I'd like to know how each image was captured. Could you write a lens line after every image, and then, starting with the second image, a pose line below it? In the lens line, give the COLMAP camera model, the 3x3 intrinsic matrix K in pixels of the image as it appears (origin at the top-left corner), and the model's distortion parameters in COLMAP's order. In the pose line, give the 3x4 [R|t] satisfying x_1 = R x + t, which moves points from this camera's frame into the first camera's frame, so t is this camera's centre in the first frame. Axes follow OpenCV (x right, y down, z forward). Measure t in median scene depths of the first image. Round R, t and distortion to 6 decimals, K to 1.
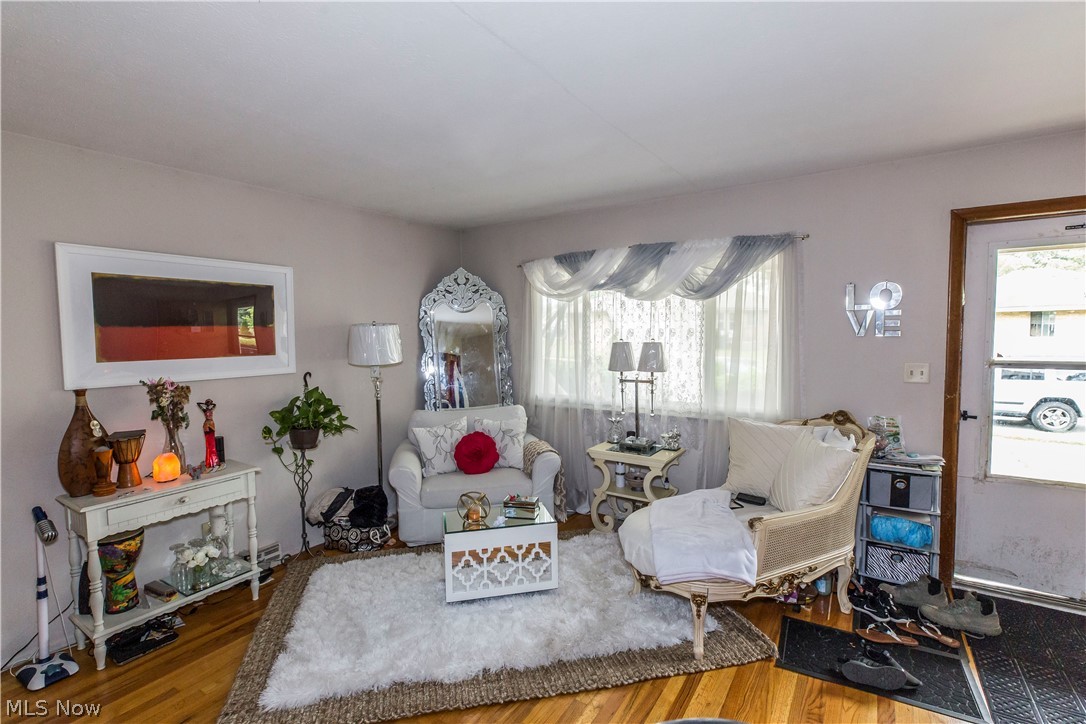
lens RADIAL K [[502.7, 0, 543.0], [0, 502.7, 362.0], [0, 0, 1]] dist [-0.001018, -0.000225]
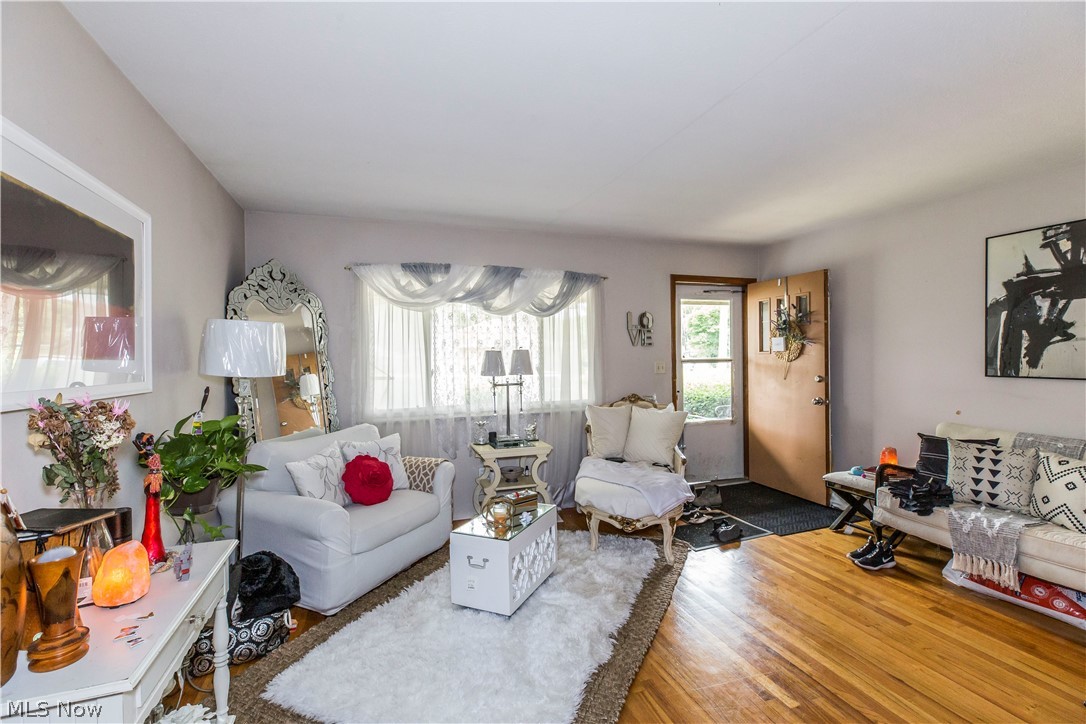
lens RADIAL K [[484.3, 0, 543.0], [0, 484.3, 362.0], [0, 0, 1]] dist [0.000628, 0.000005]
pose [[0.603177, -0.005371, 0.797589, -0.649970], [0.061326, 0.997329, -0.039661, 0.036451], [-0.795246, 0.072836, 0.601896, 0.280527]]
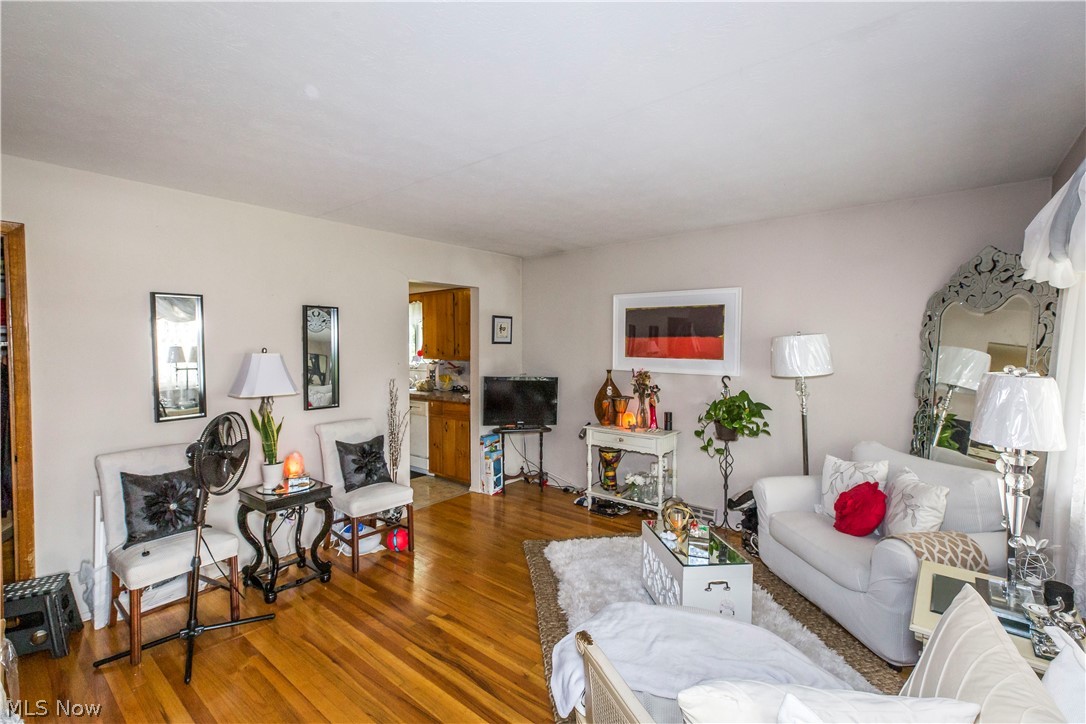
lens RADIAL K [[484.3, 0, 543.0], [0, 484.3, 362.0], [0, 0, 1]] dist [0.000628, 0.000005]
pose [[-0.103631, 0.051360, -0.993289, 0.660340], [-0.067356, 0.996011, 0.058528, -0.046437], [0.992333, 0.072969, -0.099758, 0.634791]]
